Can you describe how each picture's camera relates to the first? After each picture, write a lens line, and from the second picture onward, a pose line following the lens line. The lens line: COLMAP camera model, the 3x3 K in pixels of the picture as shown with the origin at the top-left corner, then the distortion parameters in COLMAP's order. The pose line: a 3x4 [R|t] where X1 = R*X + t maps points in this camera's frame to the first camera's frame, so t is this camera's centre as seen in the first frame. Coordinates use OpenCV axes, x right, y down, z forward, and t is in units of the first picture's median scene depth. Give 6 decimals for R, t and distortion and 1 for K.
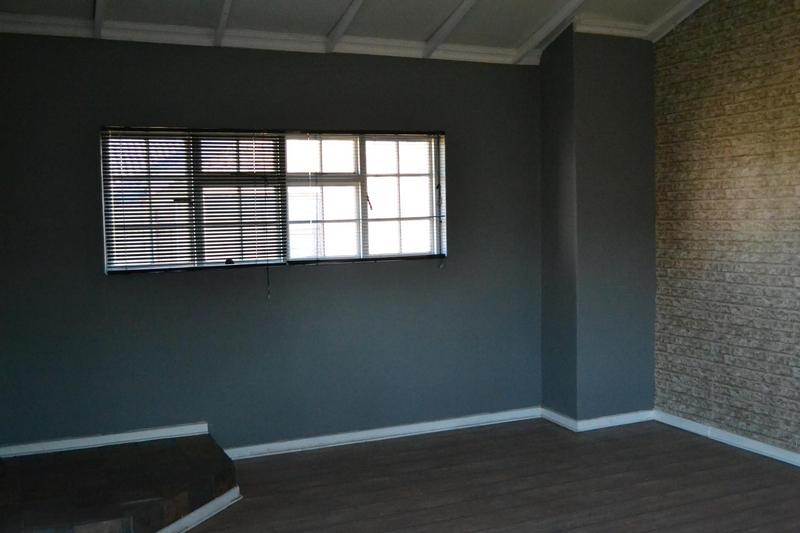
lens RADIAL K [[811.9, 0, 400.0], [0, 811.9, 266.5], [0, 0, 1]] dist [-0.013102, -0.023933]
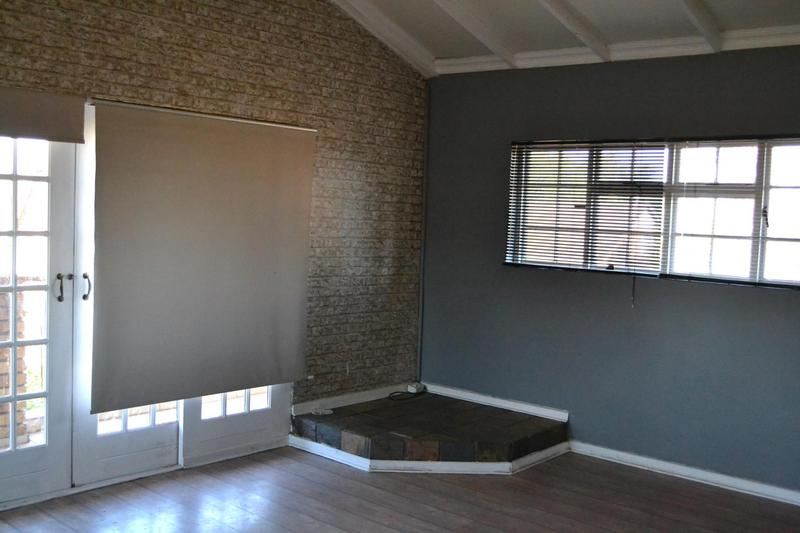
lens RADIAL K [[811.9, 0, 400.0], [0, 811.9, 266.5], [0, 0, 1]] dist [-0.013102, -0.023933]
pose [[0.461419, 0.101610, -0.881345, 0.580187], [-0.110848, 0.992238, 0.056362, -0.035682], [0.880230, 0.071689, 0.469100, 0.275961]]
